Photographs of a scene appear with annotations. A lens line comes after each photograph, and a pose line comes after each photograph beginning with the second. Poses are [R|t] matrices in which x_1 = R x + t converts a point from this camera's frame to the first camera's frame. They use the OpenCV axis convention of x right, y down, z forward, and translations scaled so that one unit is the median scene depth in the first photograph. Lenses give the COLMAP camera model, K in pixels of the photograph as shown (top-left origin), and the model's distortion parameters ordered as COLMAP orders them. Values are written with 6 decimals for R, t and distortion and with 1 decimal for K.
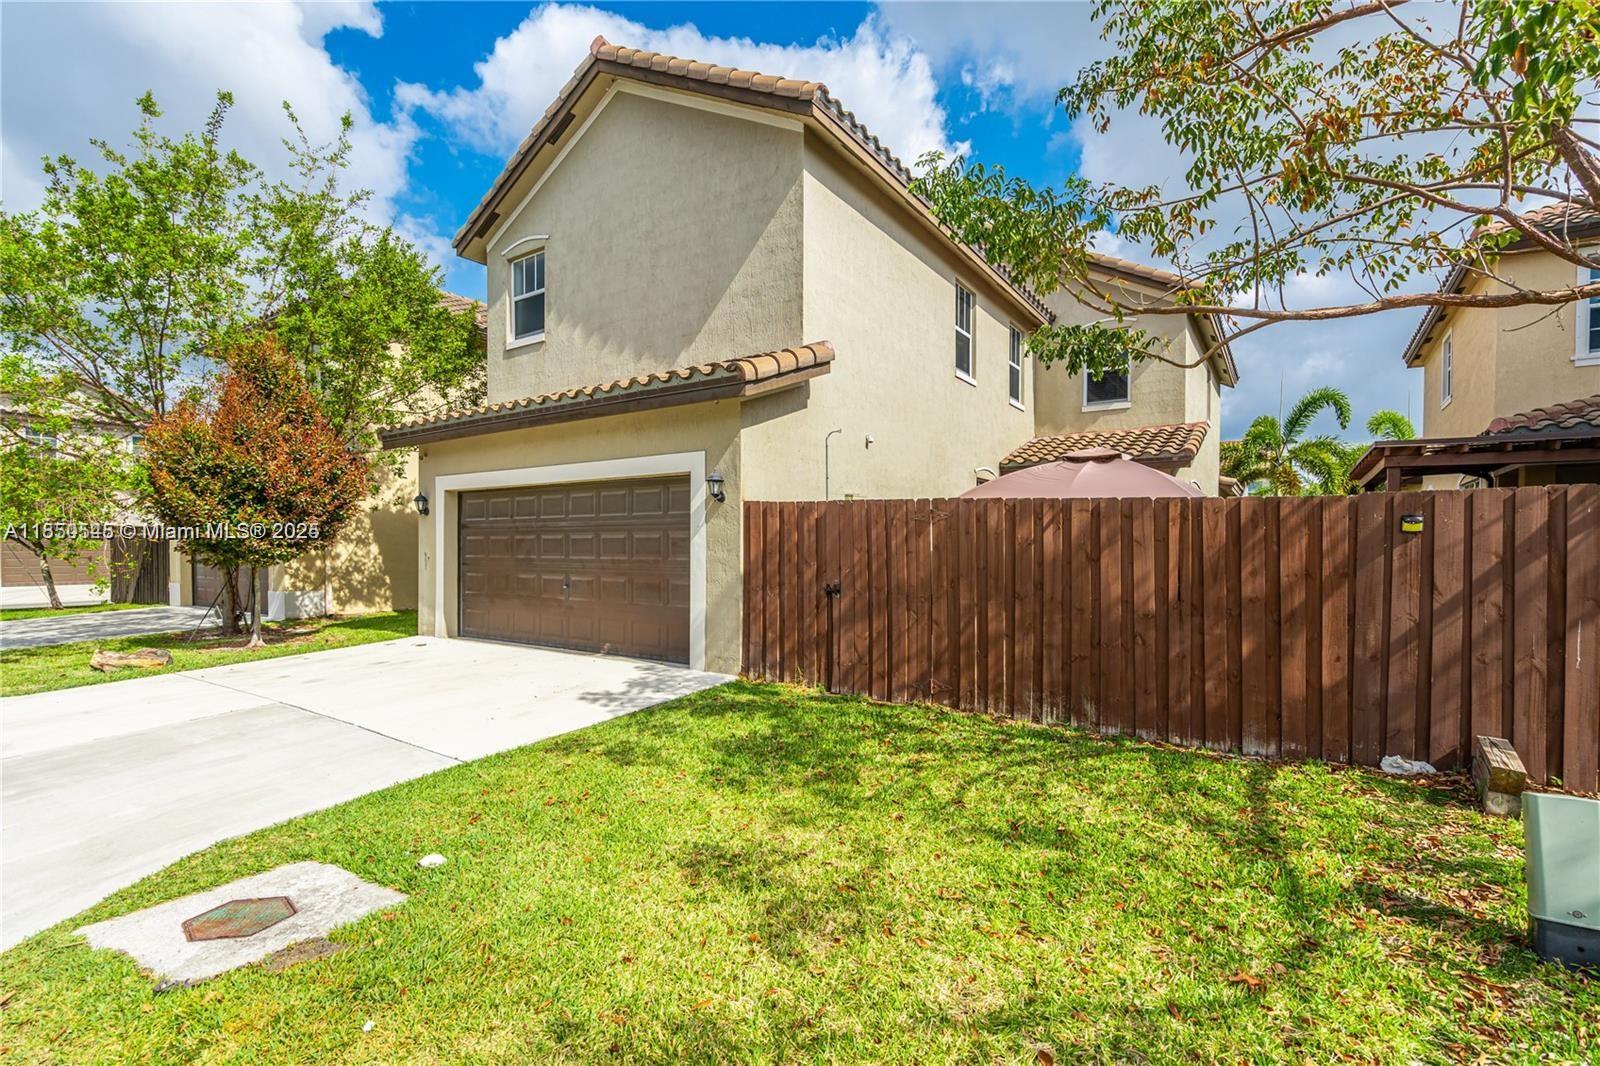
lens RADIAL K [[727.7, 0, 839.0], [0, 727.7, 559.0], [0, 0, 1]] dist [-0.002473, 0.000433]
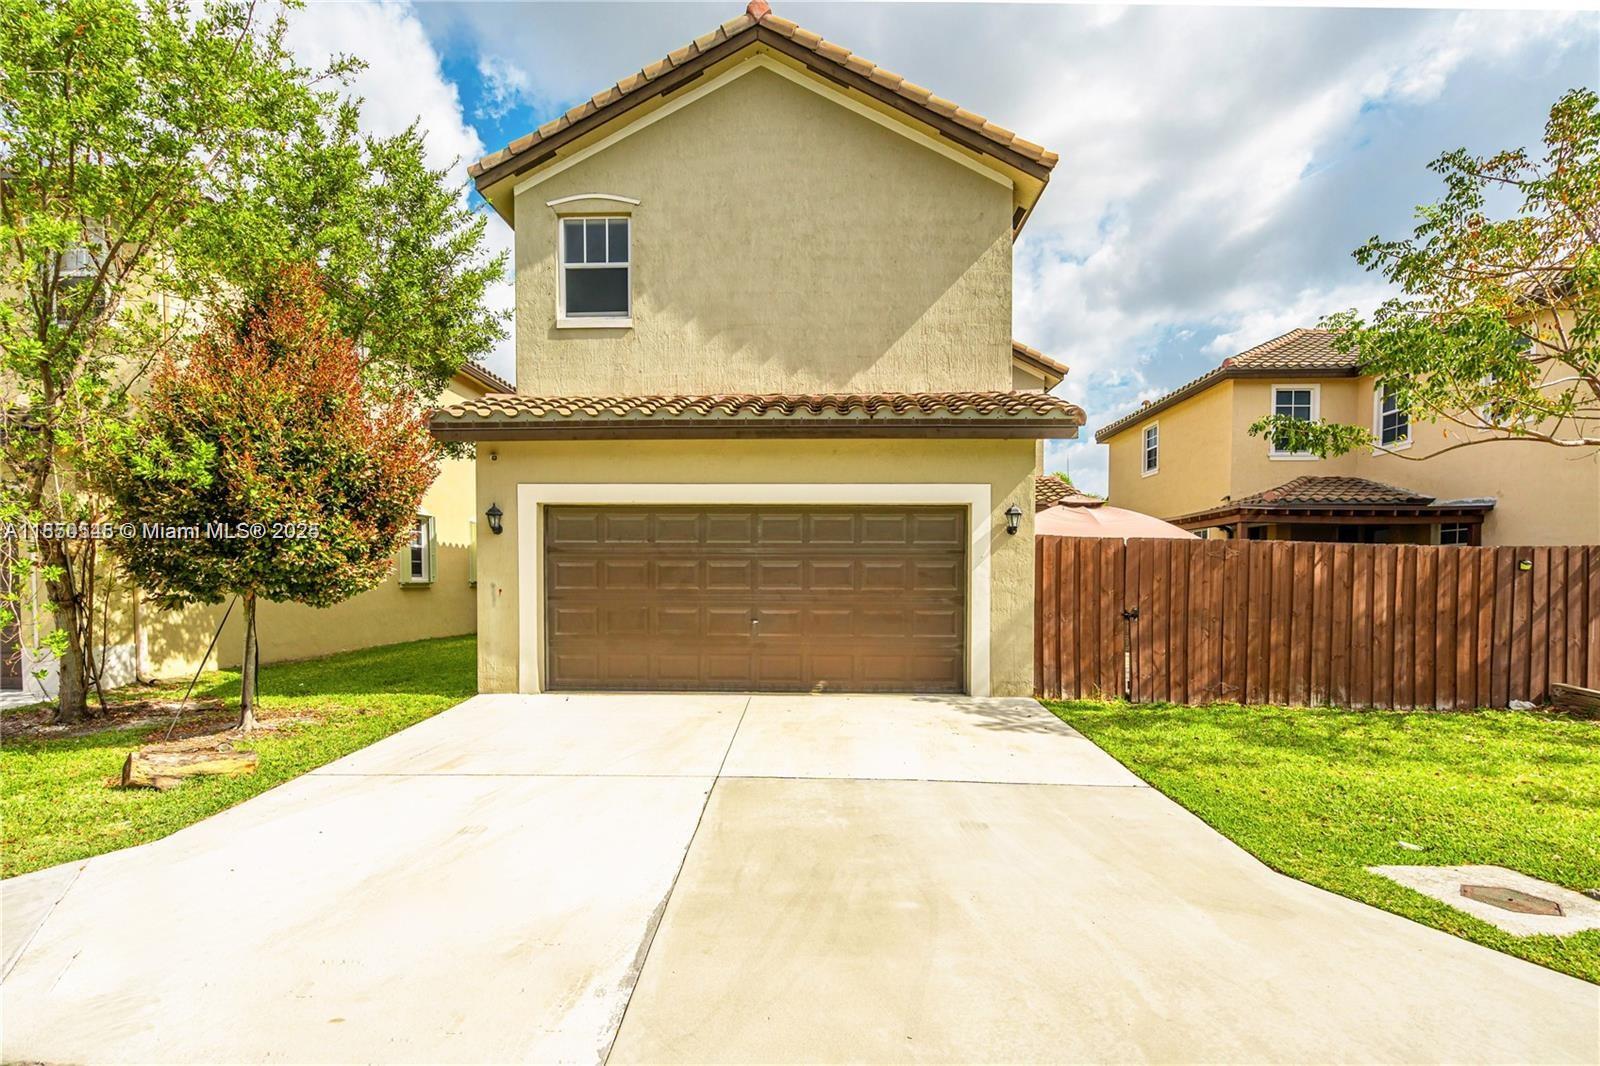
lens RADIAL K [[727.7, 0, 846.7], [0, 727.7, 602.4], [0, 0, 1]] dist [-0.002473, 0.000433]
pose [[0.850813, -0.016804, 0.525200, -0.938910], [0.006674, 0.999753, 0.021176, -0.003639], [-0.525426, -0.014512, 0.850715, 0.236965]]
